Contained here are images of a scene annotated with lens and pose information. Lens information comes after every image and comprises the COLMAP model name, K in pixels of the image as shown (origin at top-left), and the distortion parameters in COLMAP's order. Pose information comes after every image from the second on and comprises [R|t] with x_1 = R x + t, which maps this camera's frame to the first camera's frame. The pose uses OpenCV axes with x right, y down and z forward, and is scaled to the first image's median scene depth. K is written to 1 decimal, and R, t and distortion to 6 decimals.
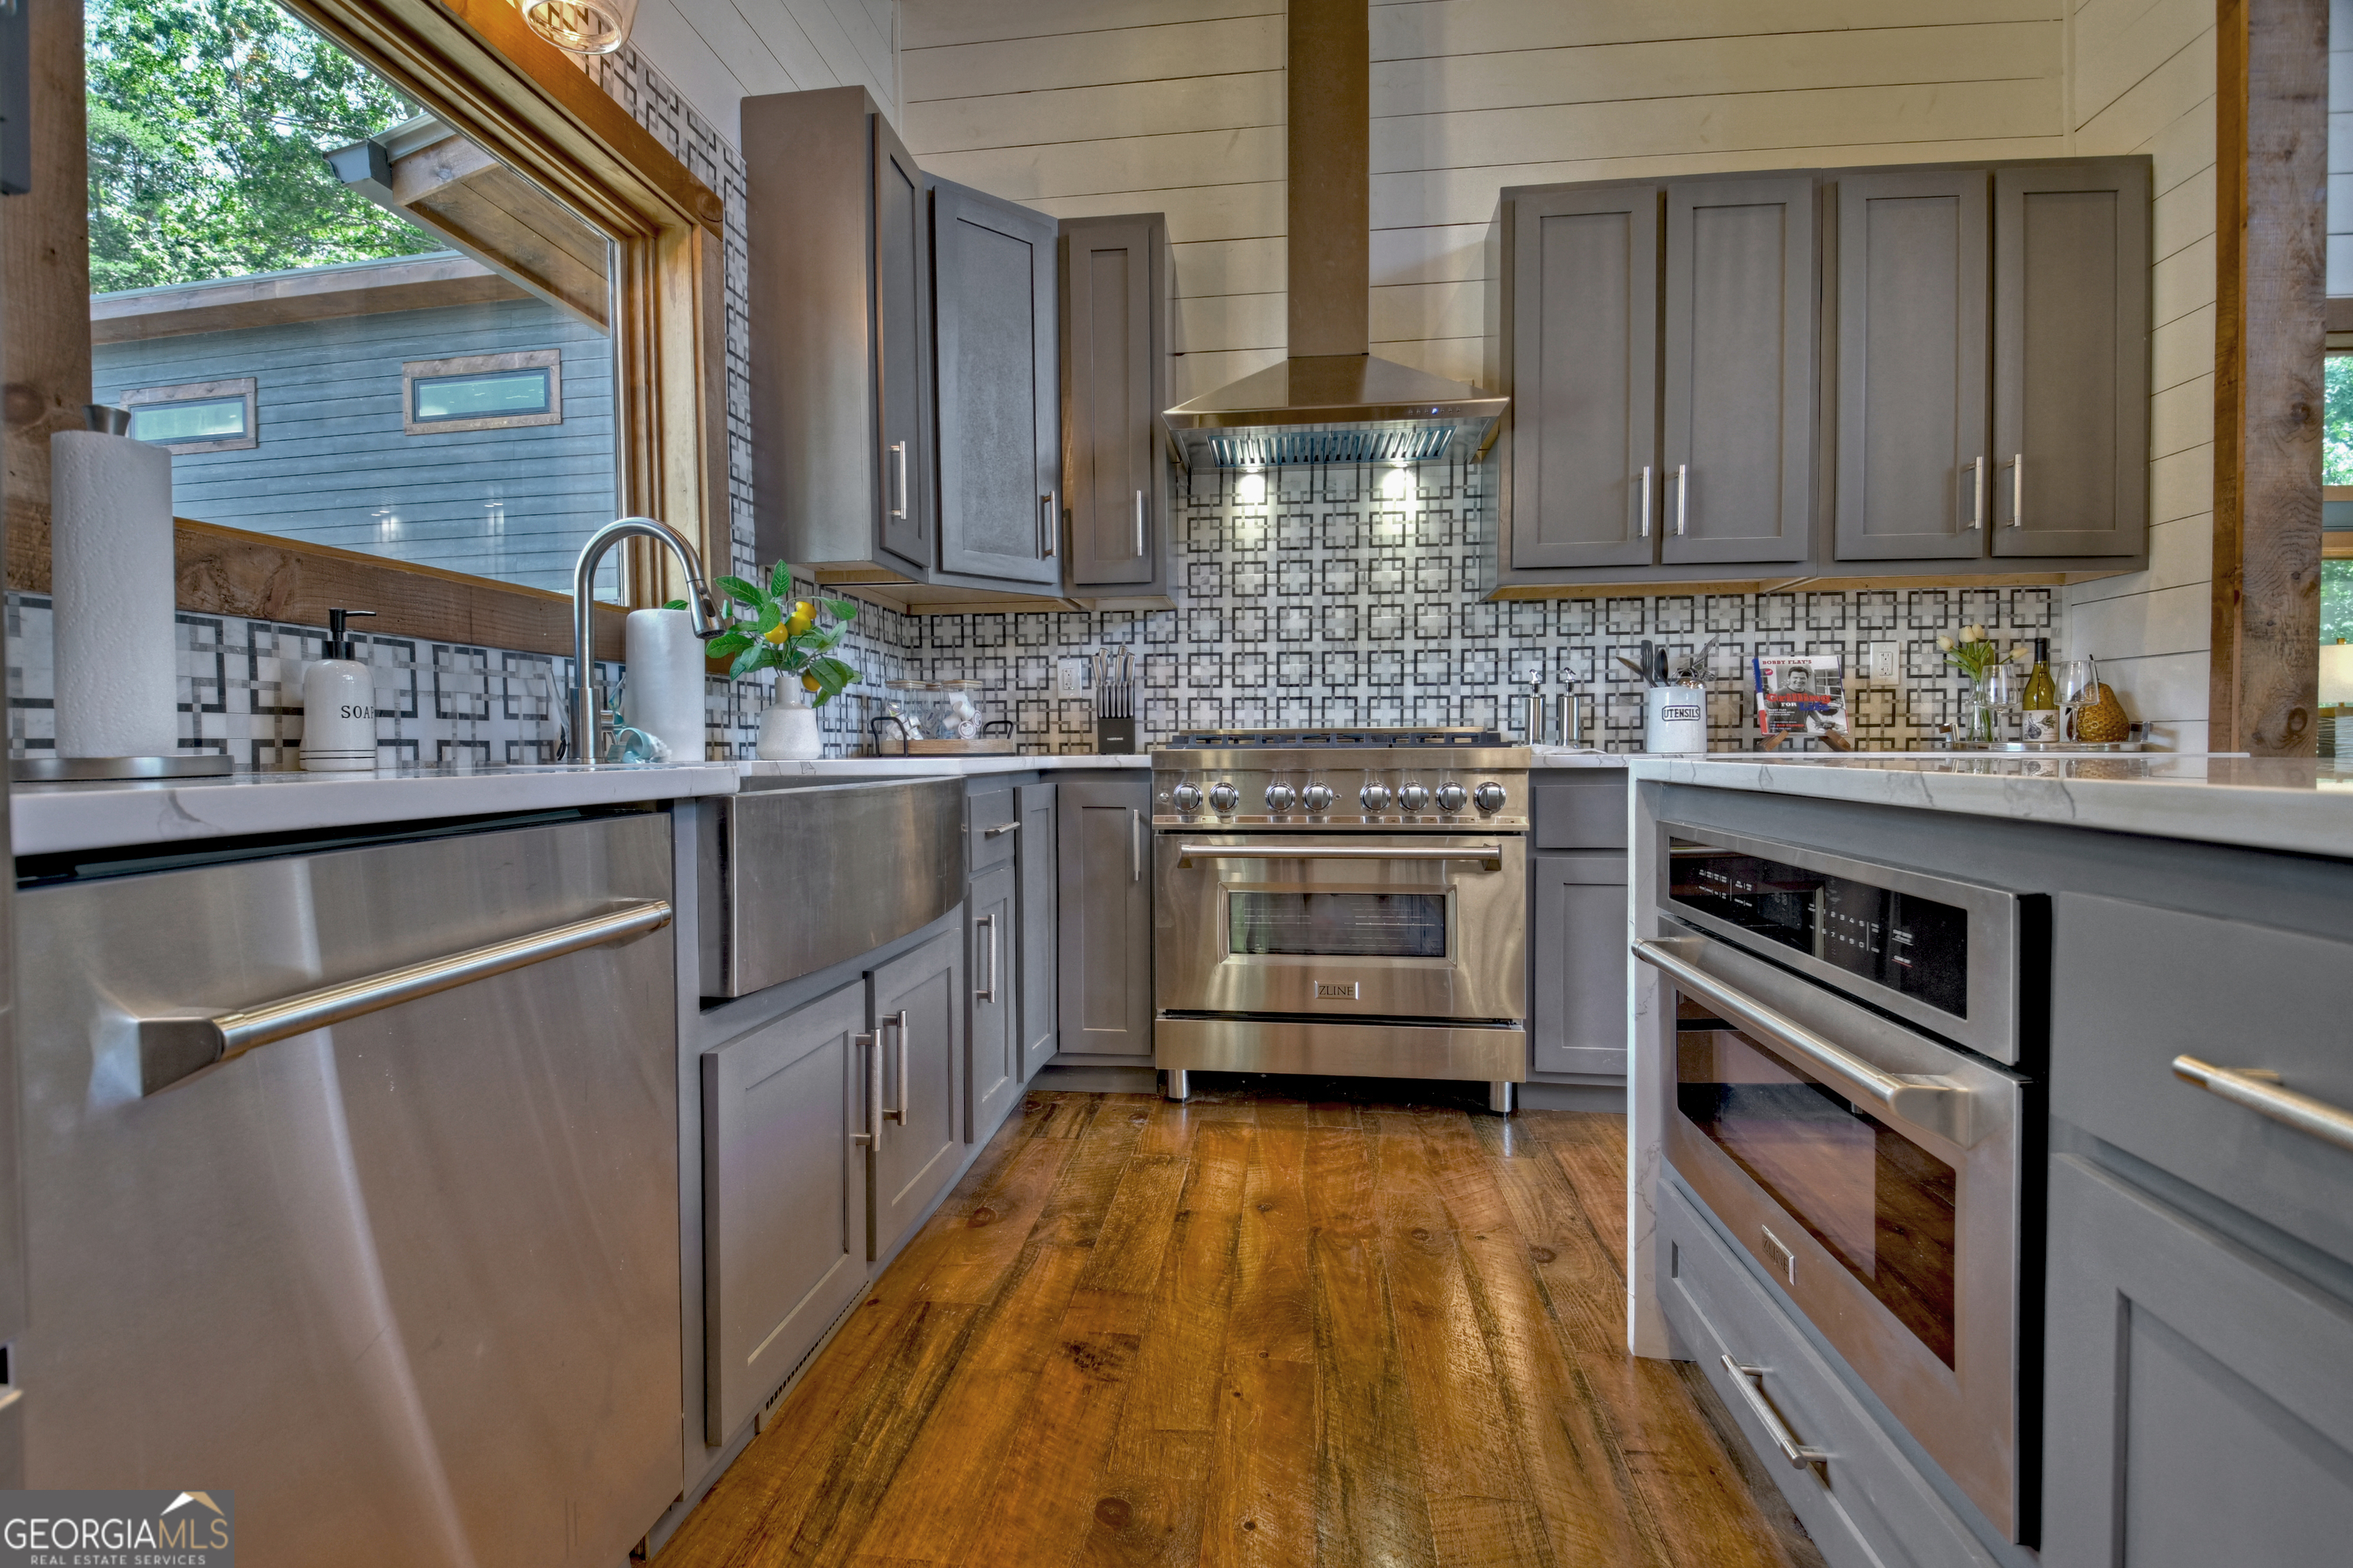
lens RADIAL K [[1014.3, 0, 1155.3], [0, 1014.3, 769.4], [0, 0, 1]] dist [0.025196, -0.035658]
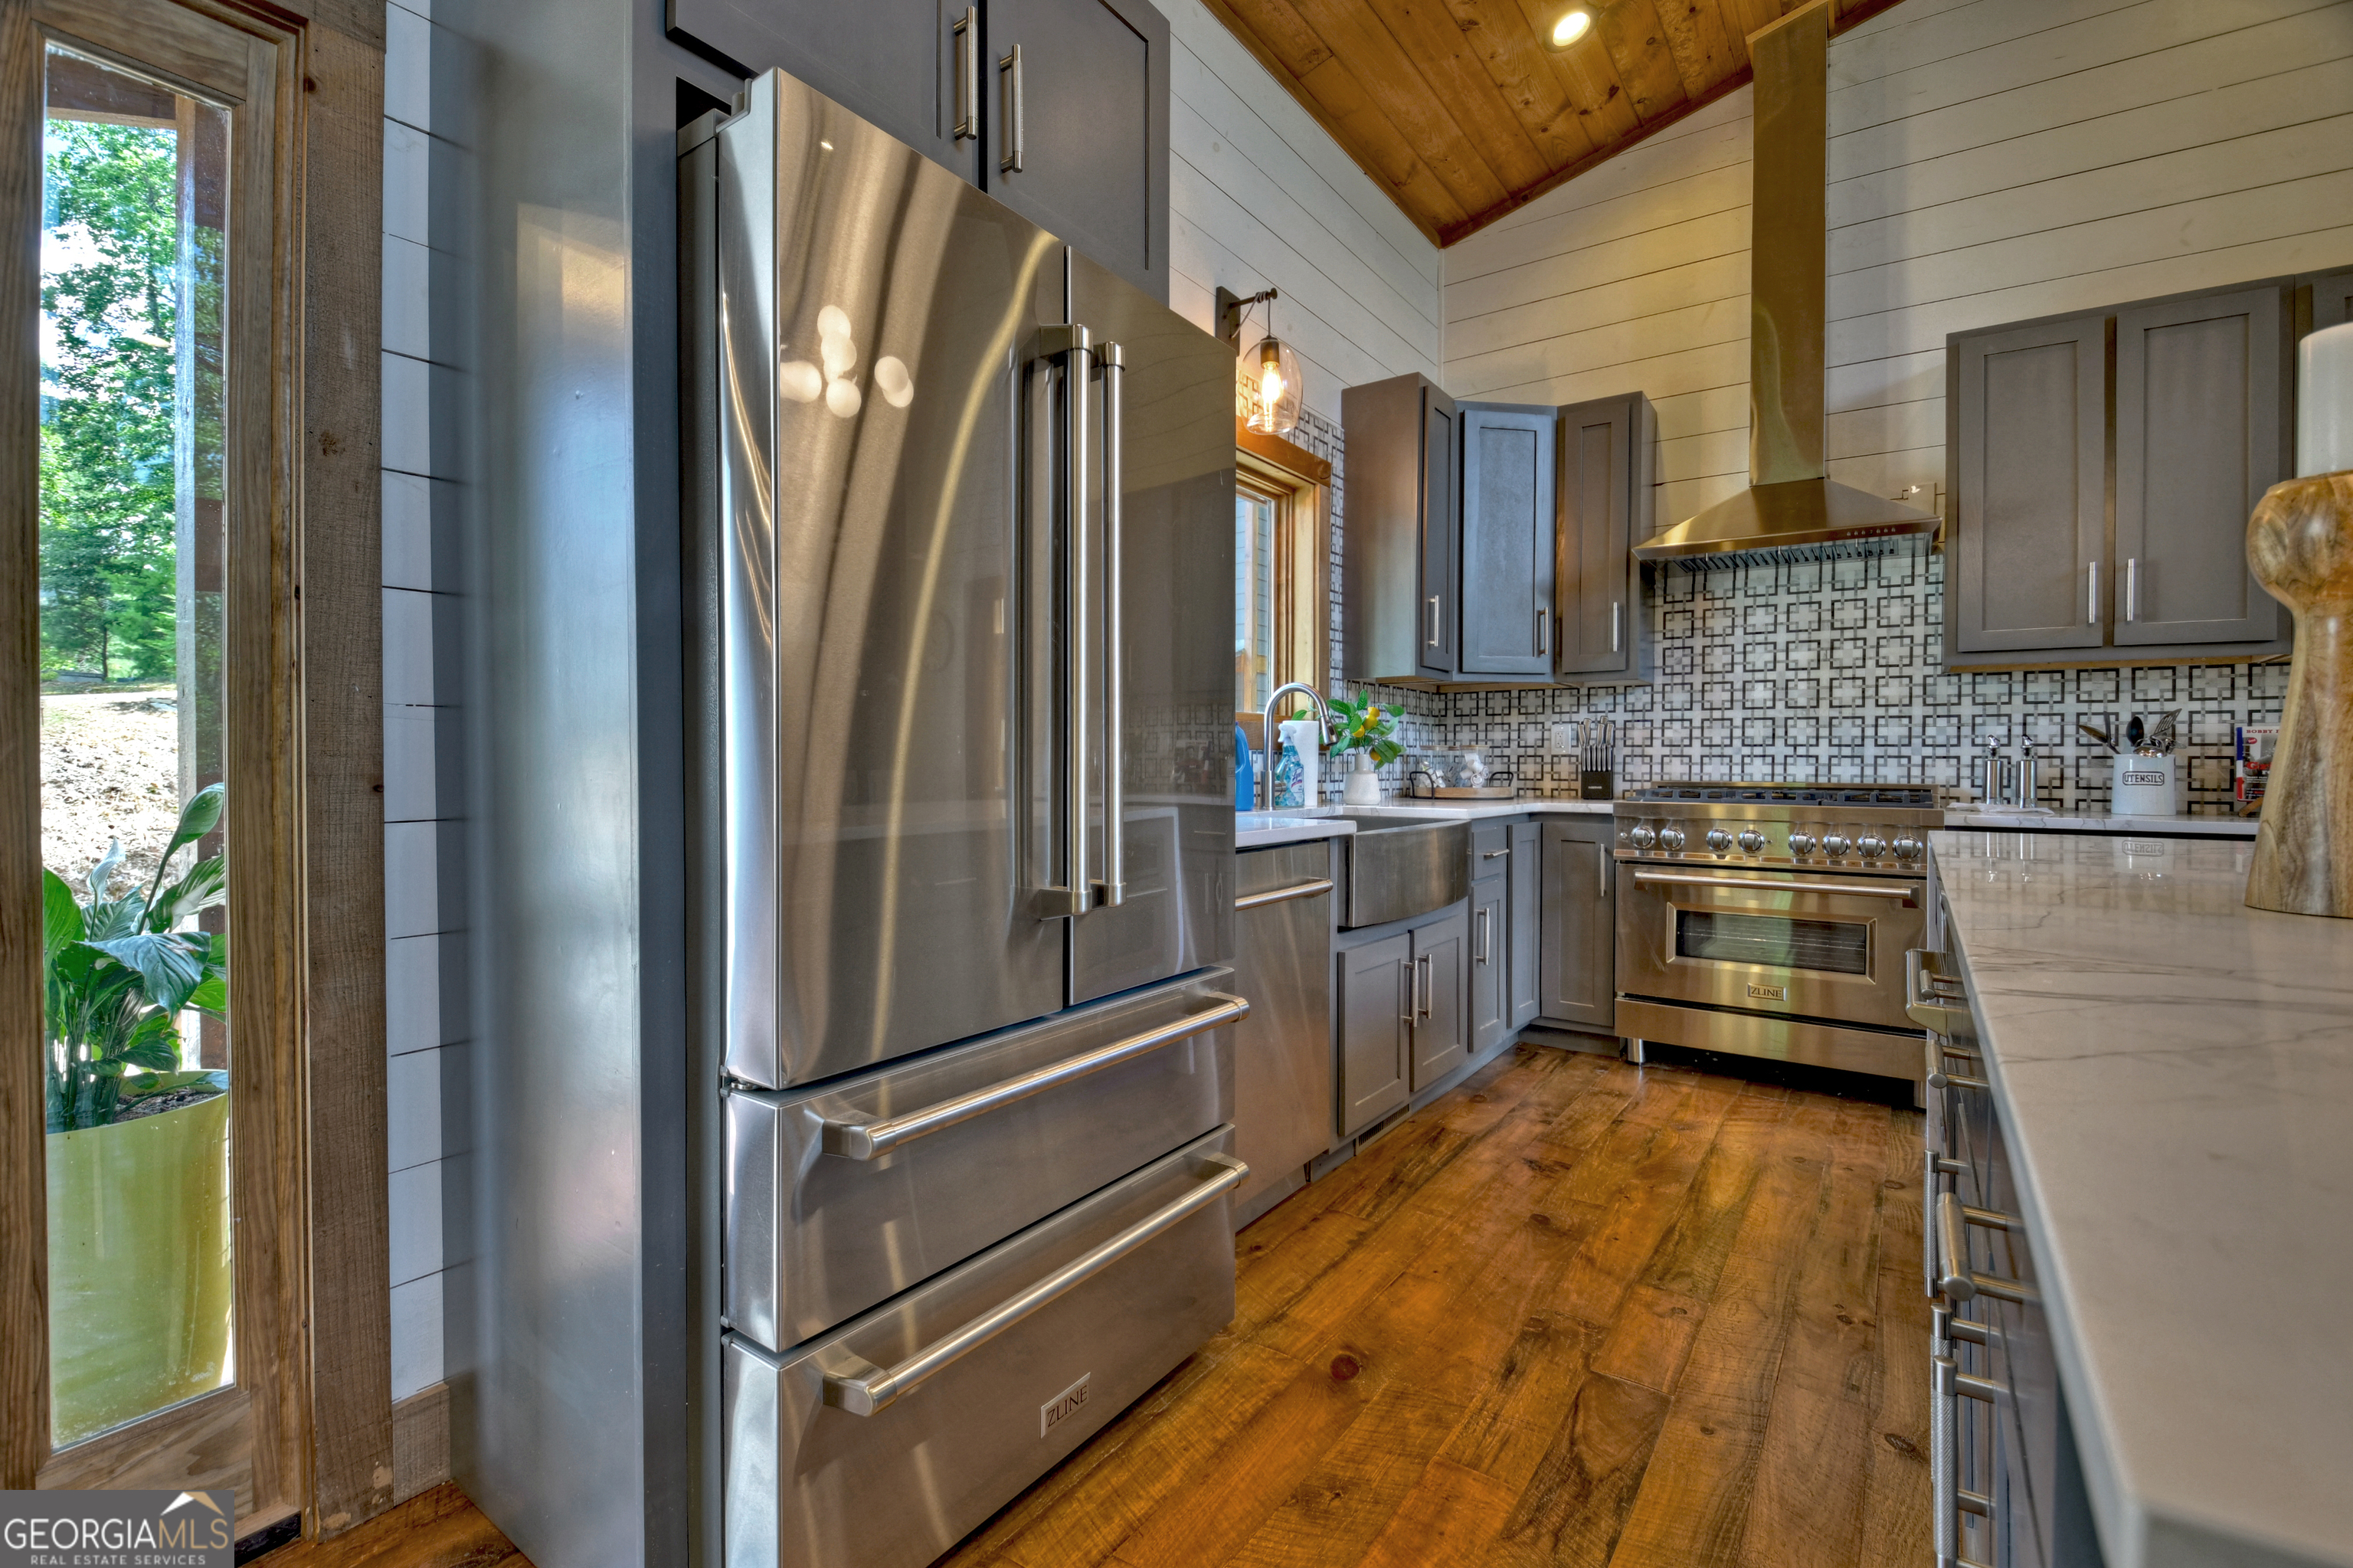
lens RADIAL K [[1072.8, 0, 1166.1], [0, 1072.8, 786.2], [0, 0, 1]] dist [0.023511, -0.023687]
pose [[0.886963, 0.020330, -0.461393, 0.107220], [-0.017743, 0.999793, 0.009946, -0.035384], [0.461499, -0.000635, 0.887140, -0.470863]]
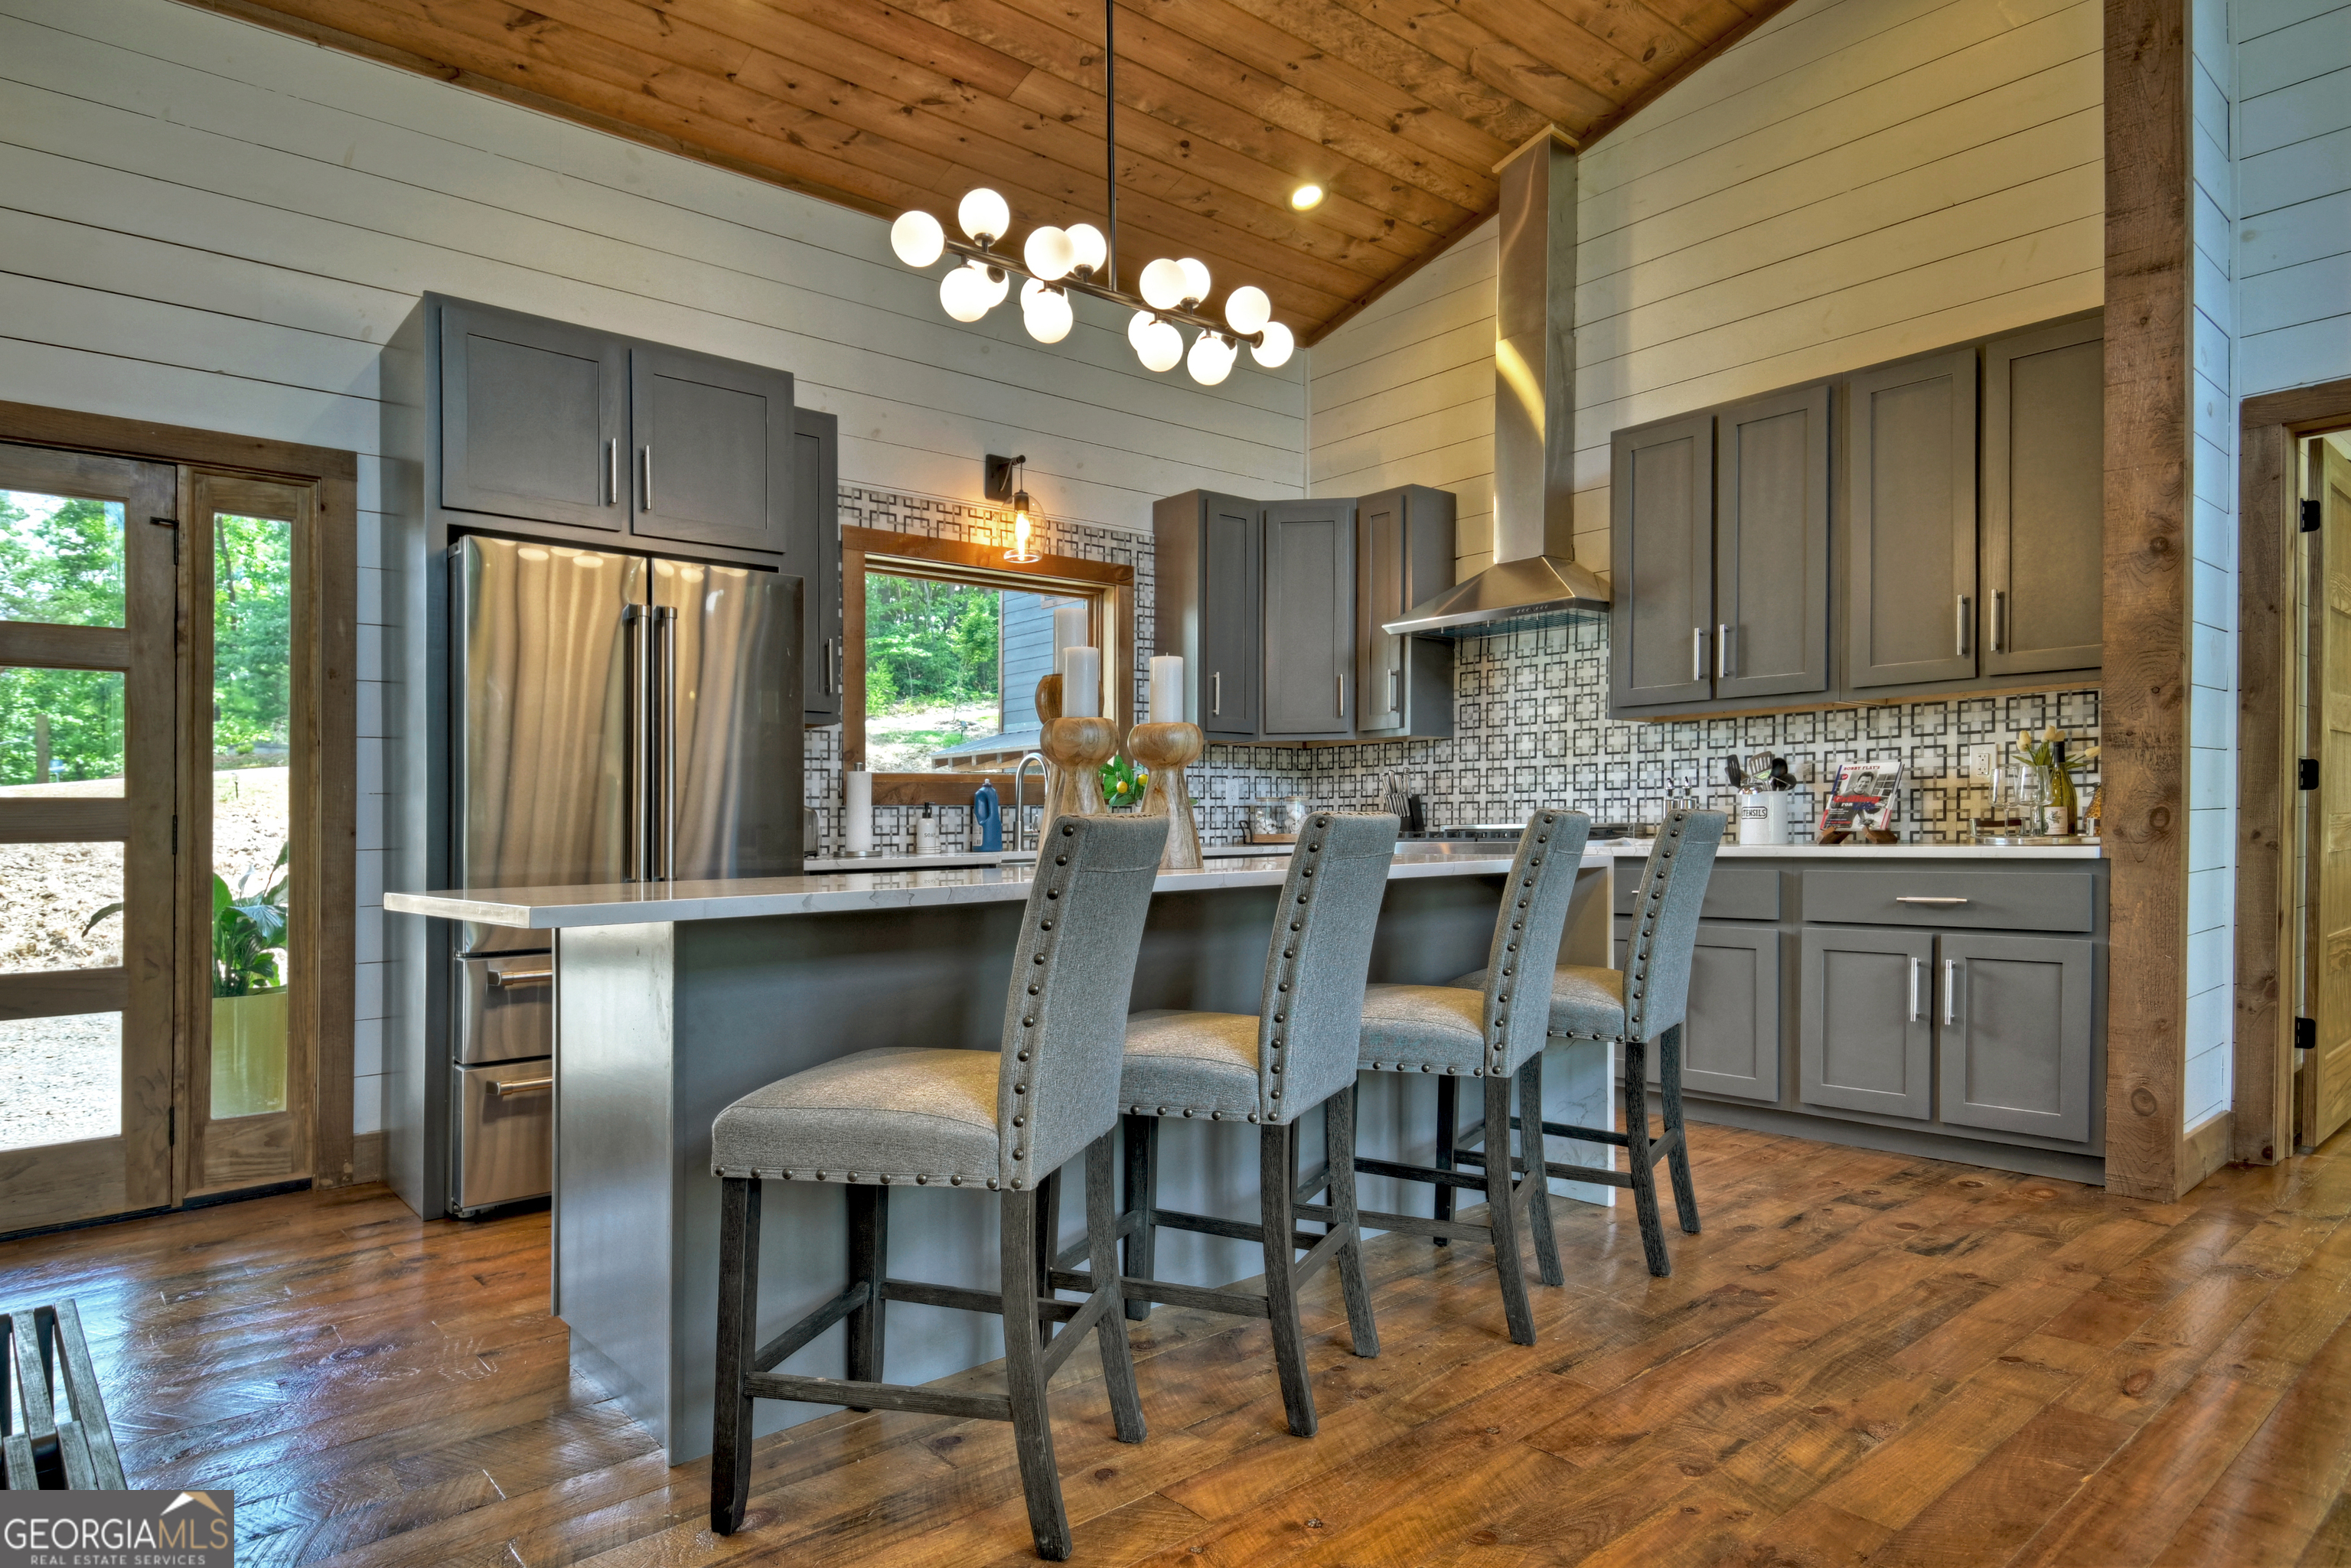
lens RADIAL K [[1355.8, 0, 1177.8], [0, 1355.8, 807.6], [0, 0, 1]] dist [0.031037, -0.001336]
pose [[0.762619, -0.014674, -0.646682, 0.965932], [-0.000893, 0.999718, -0.023738, -0.018678], [0.646848, 0.018680, 0.762390, -0.679842]]
